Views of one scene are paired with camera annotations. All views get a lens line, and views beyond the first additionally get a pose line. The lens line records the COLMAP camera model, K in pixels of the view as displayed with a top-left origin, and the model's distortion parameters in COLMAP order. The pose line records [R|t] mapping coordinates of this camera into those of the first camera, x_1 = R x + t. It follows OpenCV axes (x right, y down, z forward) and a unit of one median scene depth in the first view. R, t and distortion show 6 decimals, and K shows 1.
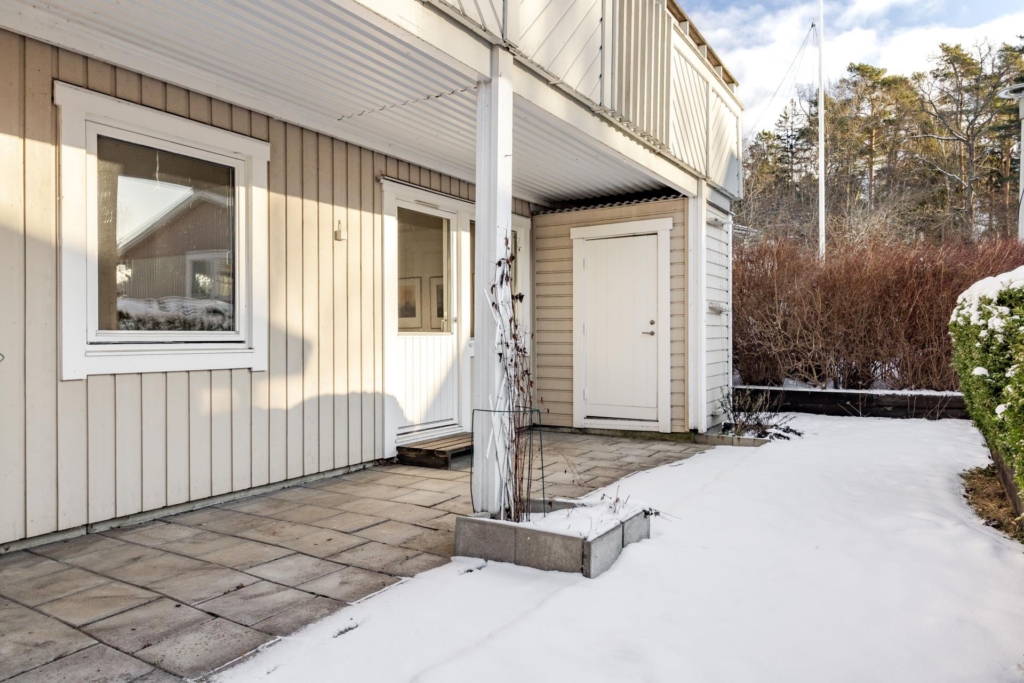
lens RADIAL K [[699.2, 0, 512.5], [0, 699.2, 339.5], [0, 0, 1]] dist [-0.001507, -0.001478]
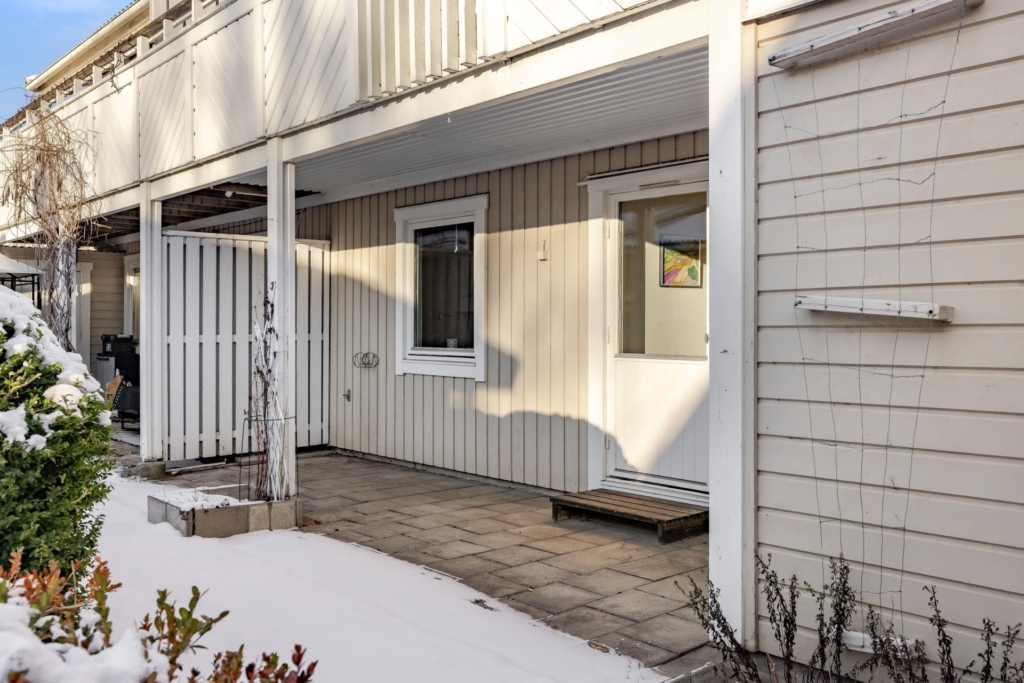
lens RADIAL K [[901.0, 0, 515.2], [0, 901.0, 340.4], [0, 0, 1]] dist [0.008094, 0.001619]
pose [[-0.287831, 0.007115, -0.957655, 1.017301], [-0.015061, 0.999815, 0.011955, -0.042365], [0.957563, 0.017864, -0.287671, 1.355912]]
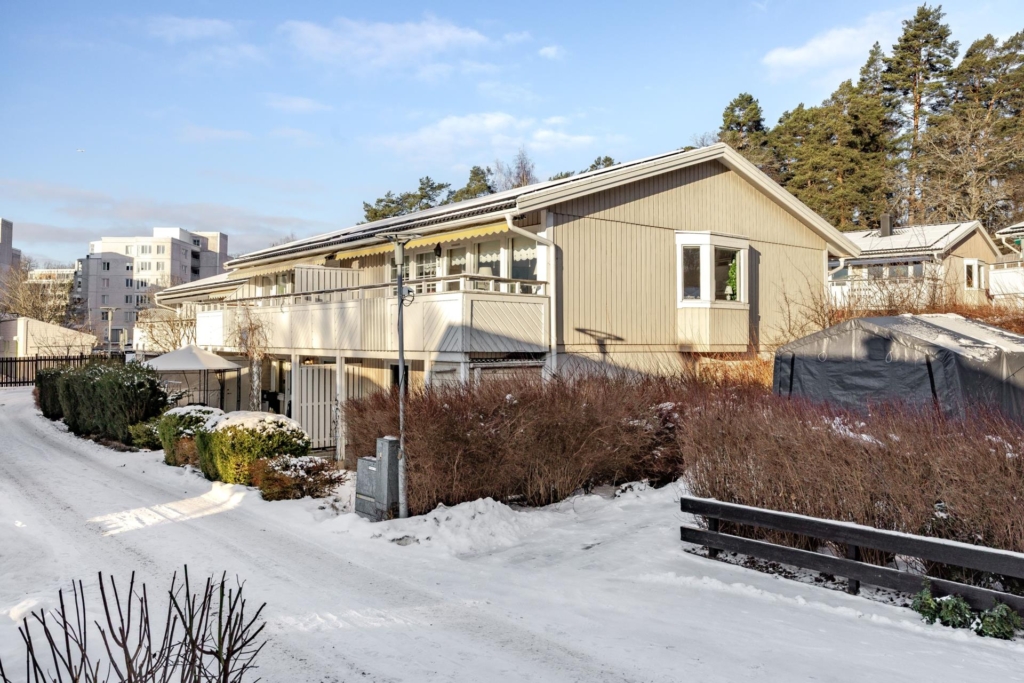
lens RADIAL K [[818.8, 0, 510.5], [0, 818.8, 337.8], [0, 0, 1]] dist [0.000301, 0.003525]
pose [[-0.353170, -0.003033, -0.935554, 2.972876], [-0.012749, 0.999917, 0.001571, -0.352426], [0.935472, 0.012482, -0.353179, 2.623538]]
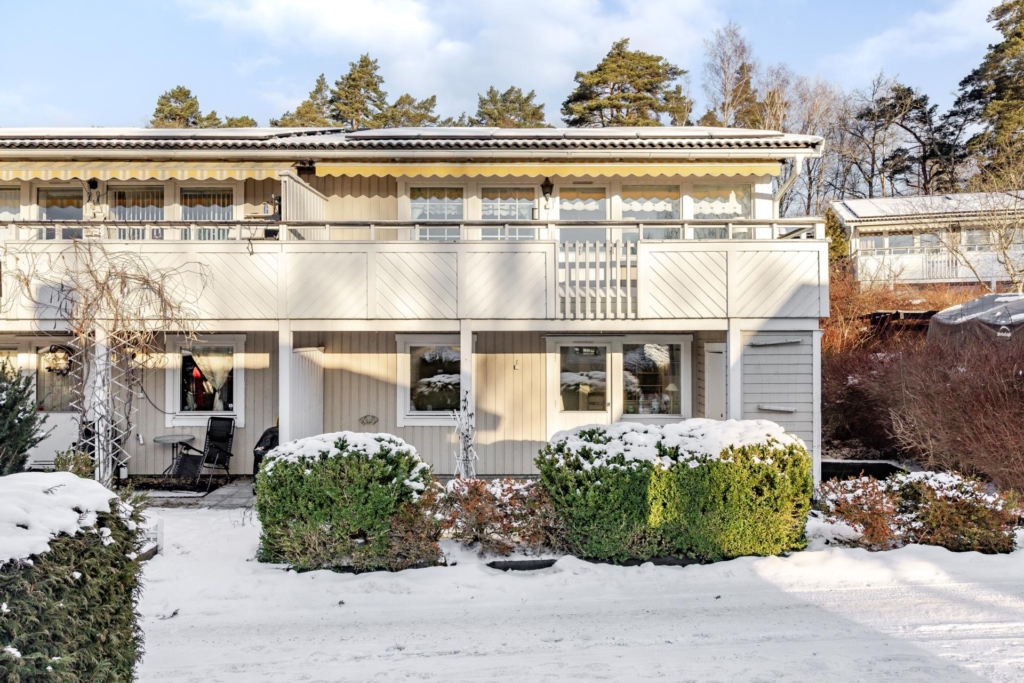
lens RADIAL K [[699.2, 0, 511.6], [0, 699.2, 342.2], [0, 0, 1]] dist [-0.001507, -0.001478]
pose [[0.520751, 0.004976, -0.853694, 1.606319], [-0.006355, 0.999978, 0.001952, -0.232314], [0.853685, 0.004409, 0.520771, -0.138503]]
